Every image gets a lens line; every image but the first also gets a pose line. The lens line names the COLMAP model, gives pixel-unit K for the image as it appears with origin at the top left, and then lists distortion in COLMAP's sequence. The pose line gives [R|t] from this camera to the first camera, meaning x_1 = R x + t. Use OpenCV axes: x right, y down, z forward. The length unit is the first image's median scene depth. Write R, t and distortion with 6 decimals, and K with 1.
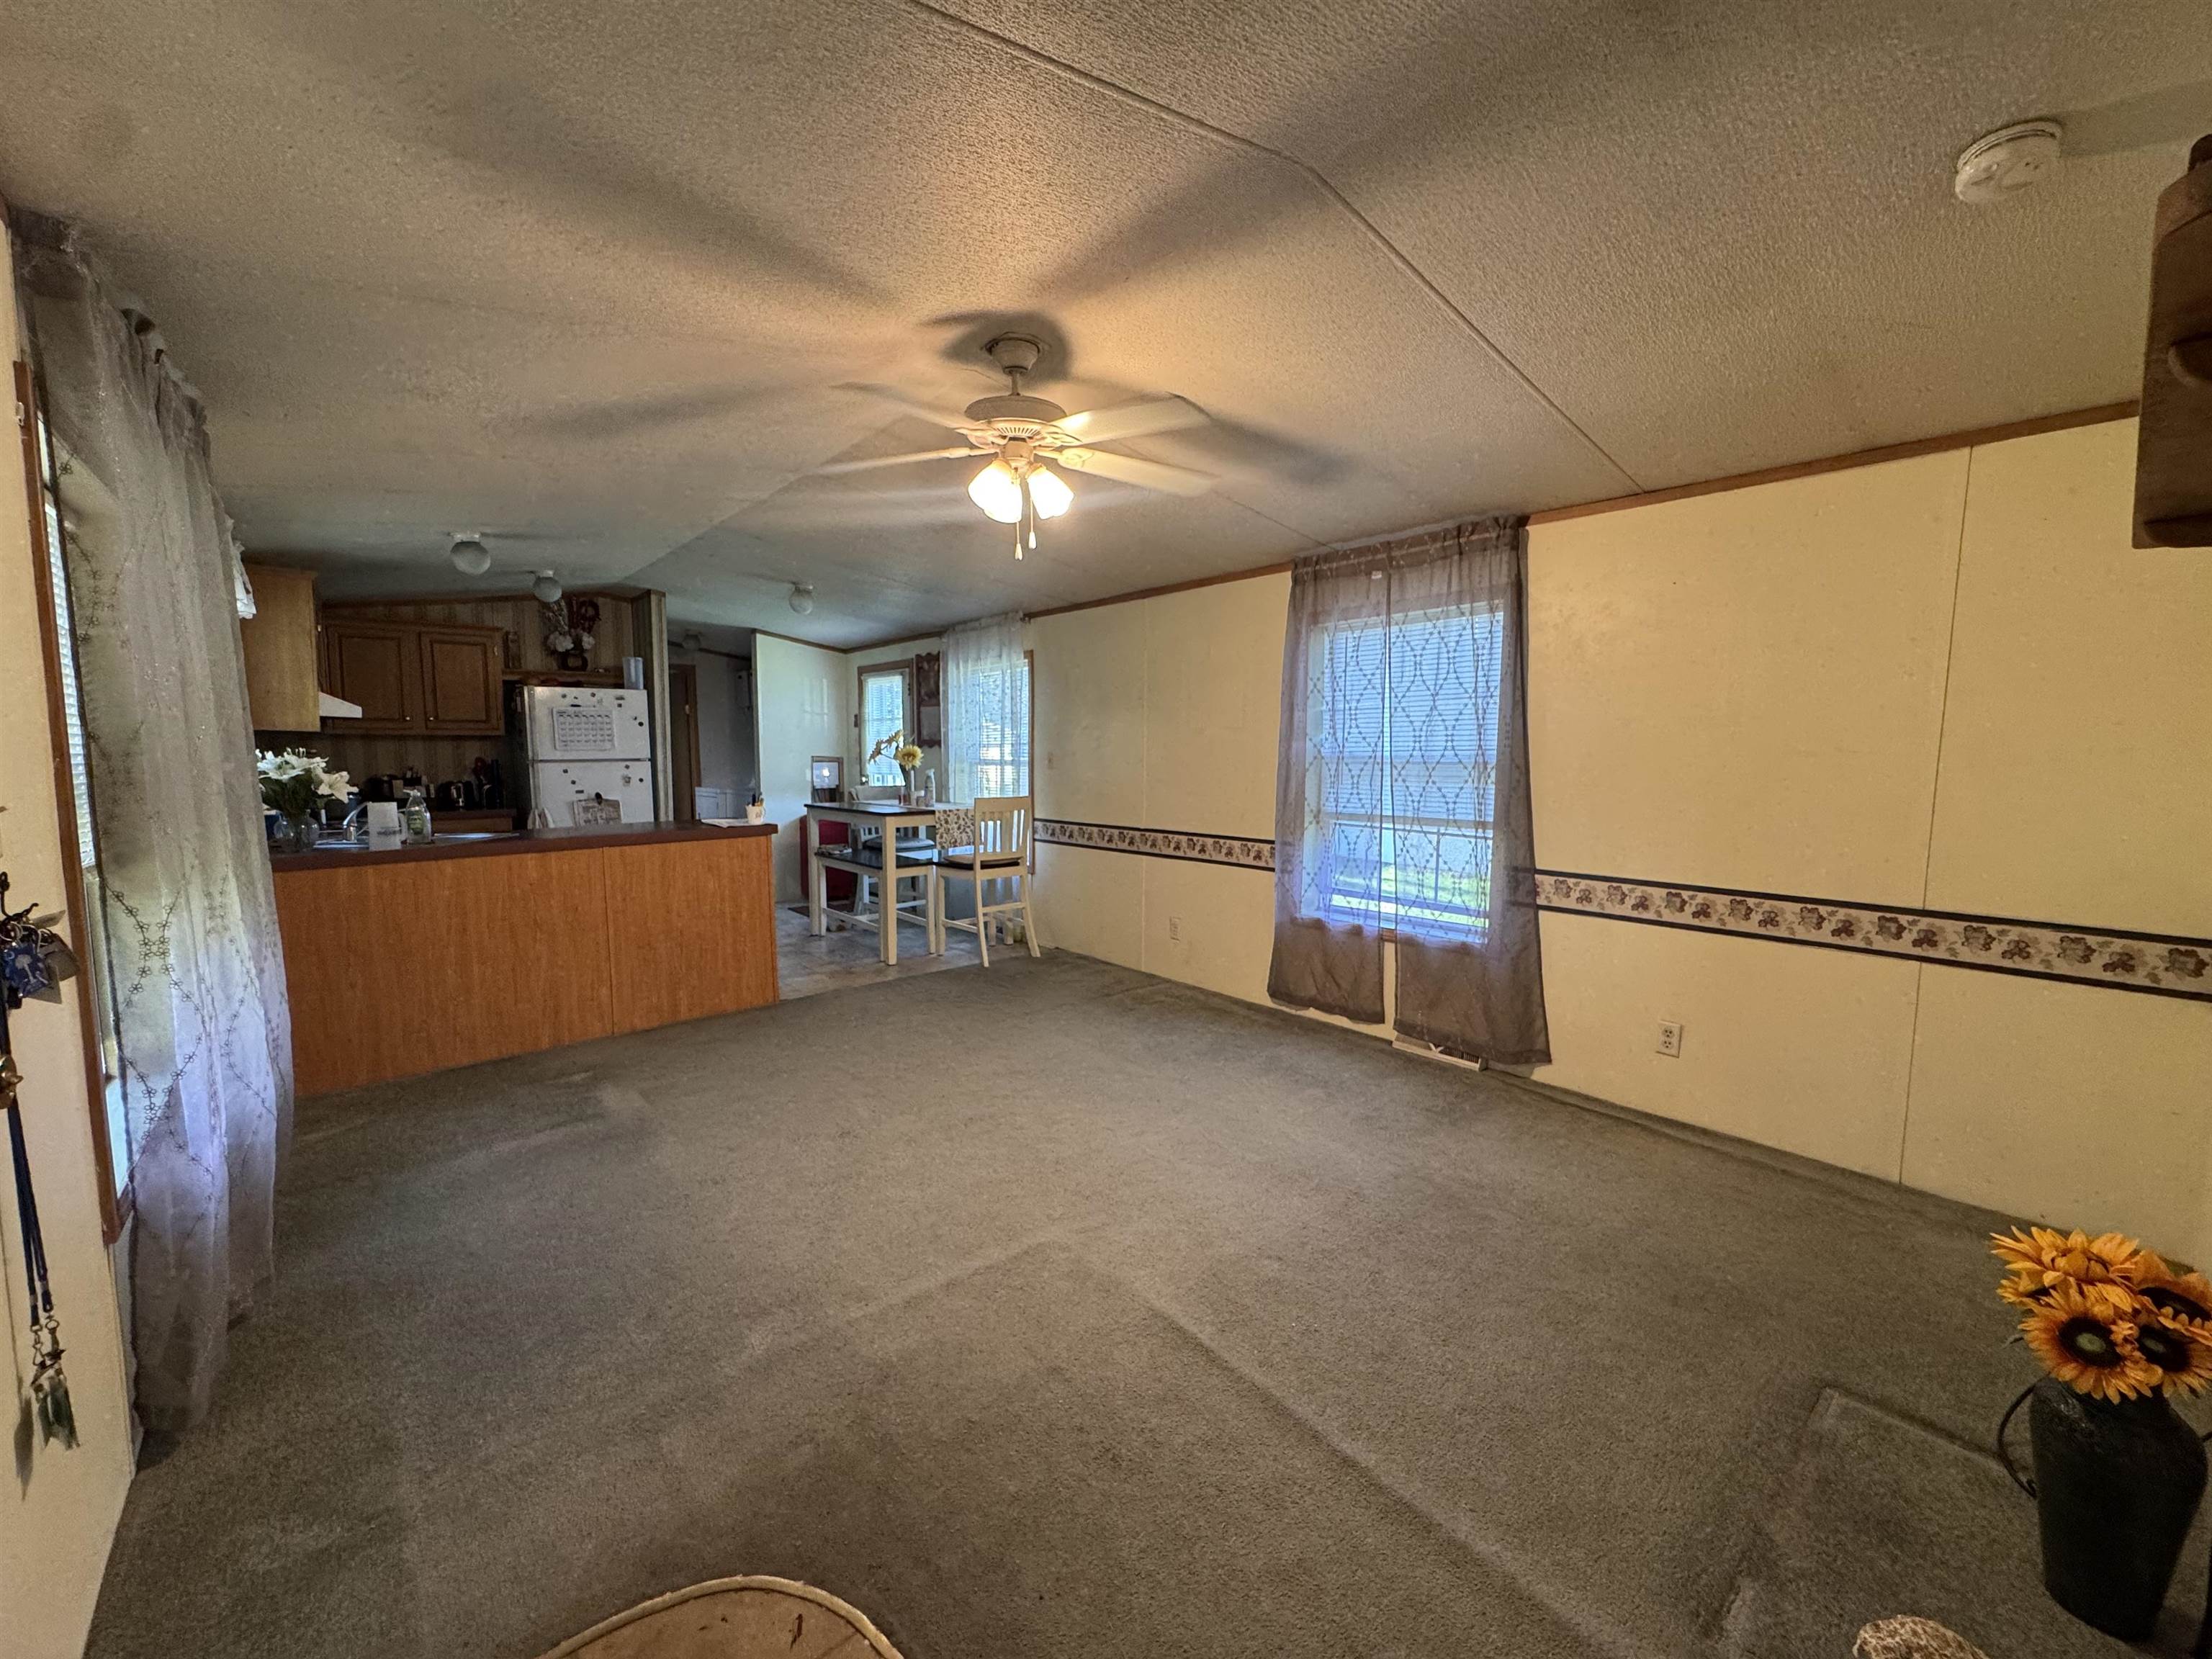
lens RADIAL K [[880.9, 0, 1106.0], [0, 880.9, 829.5], [0, 0, 1]] dist [-0.003056, -0.000133]
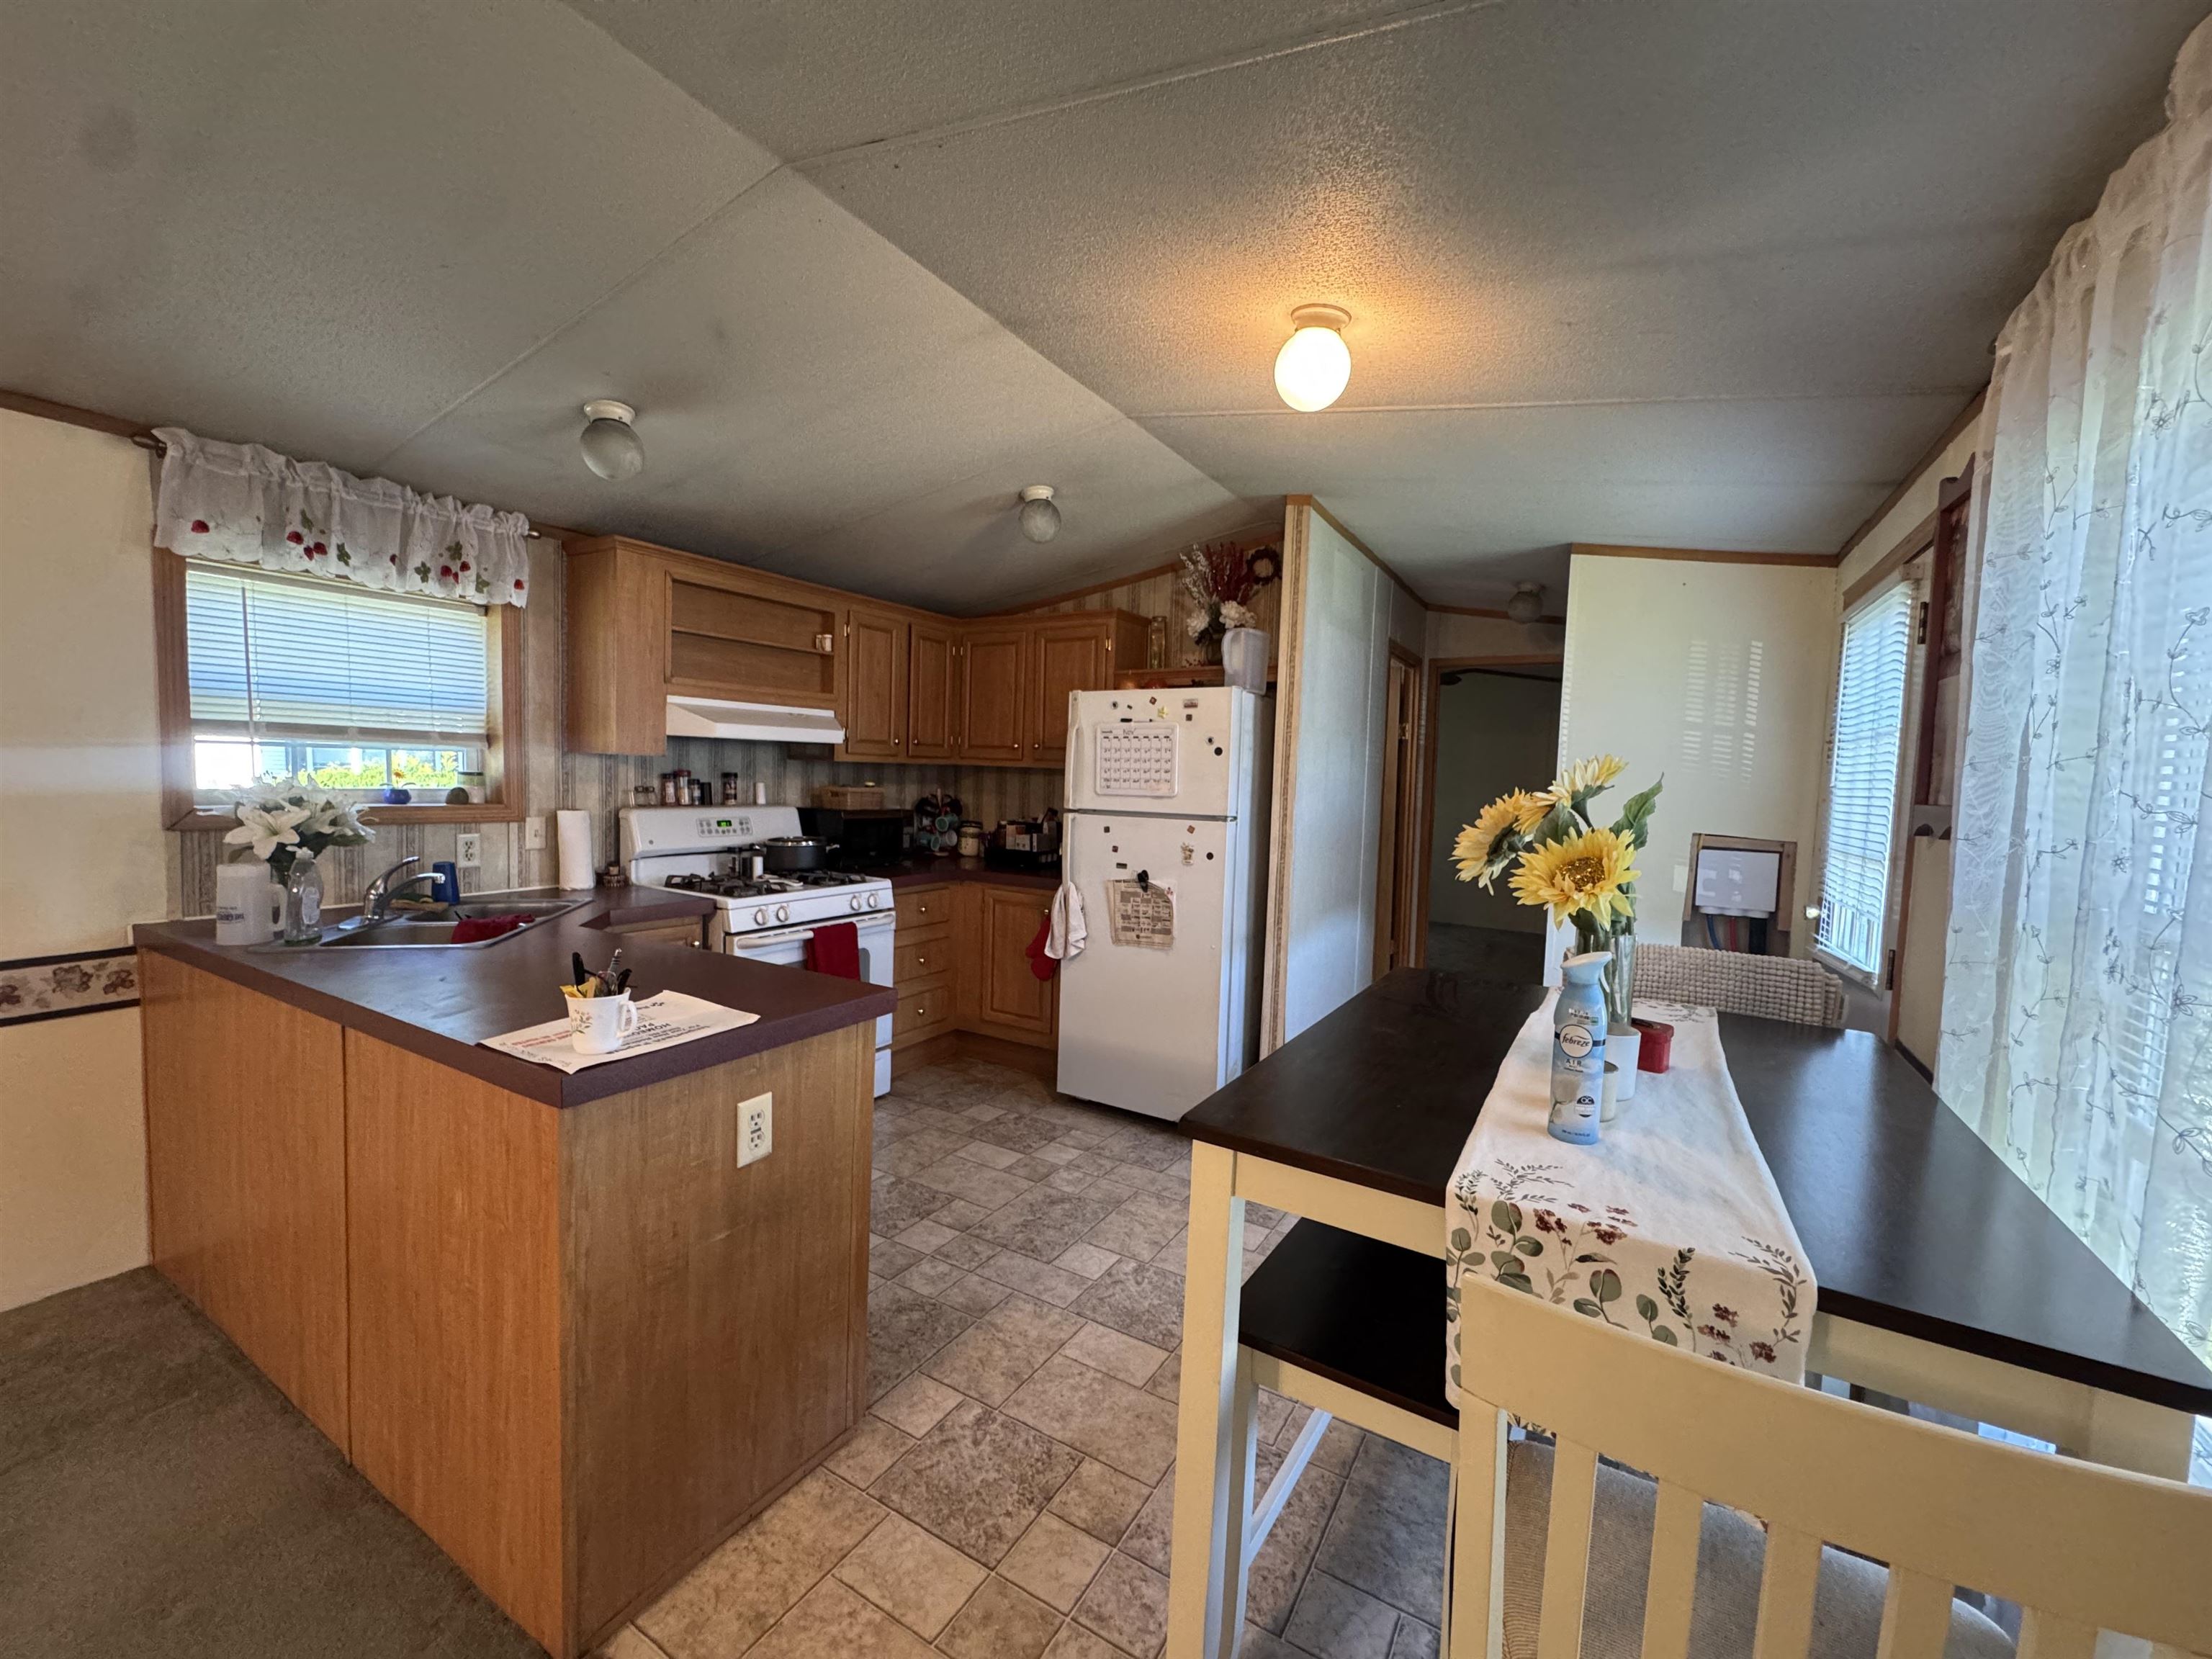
lens RADIAL K [[880.9, 0, 1106.0], [0, 880.9, 829.5], [0, 0, 1]] dist [-0.003056, -0.000133]
pose [[0.316425, 0.073775, -0.945744, -0.044299], [-0.121995, 0.991857, 0.036555, -0.085323], [0.940740, 0.103809, 0.322849, 0.778327]]
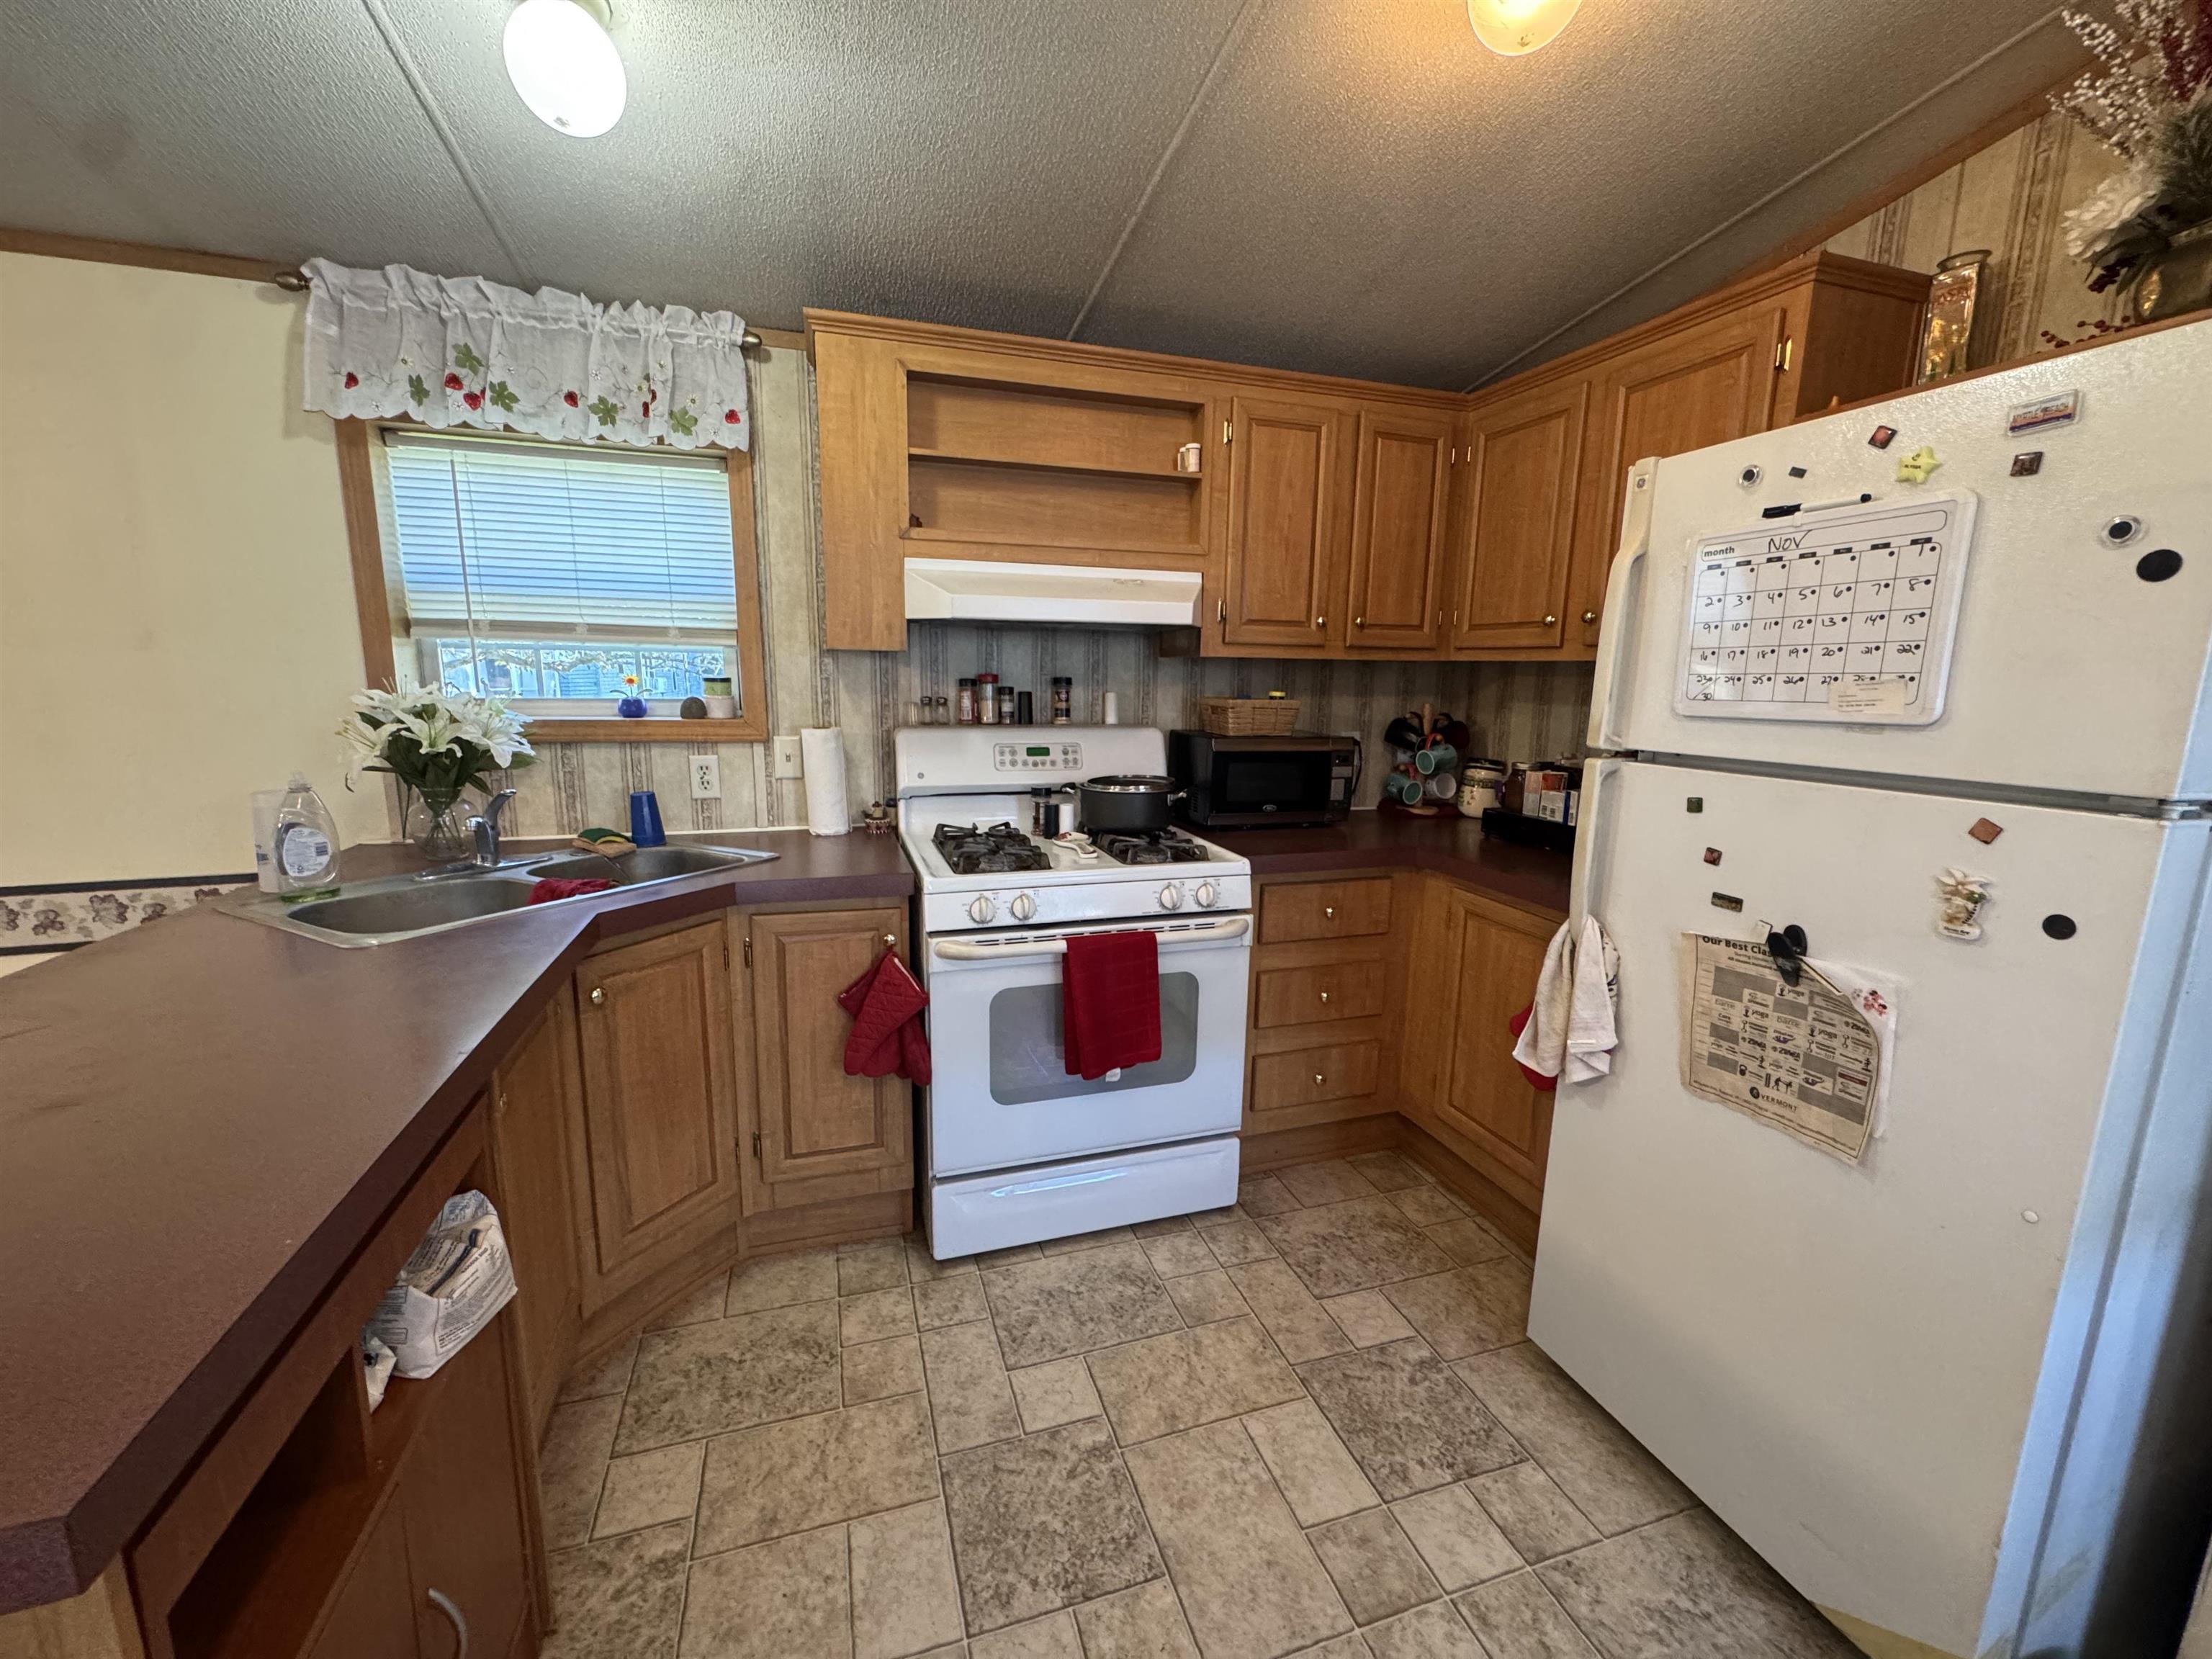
lens RADIAL K [[880.9, 0, 1106.0], [0, 880.9, 829.5], [0, 0, 1]] dist [-0.003056, -0.000133]
pose [[-0.384540, 0.157827, -0.909516, -0.322953], [-0.102609, 0.971862, 0.212029, -0.091045], [0.917388, 0.174858, -0.357525, 0.908298]]
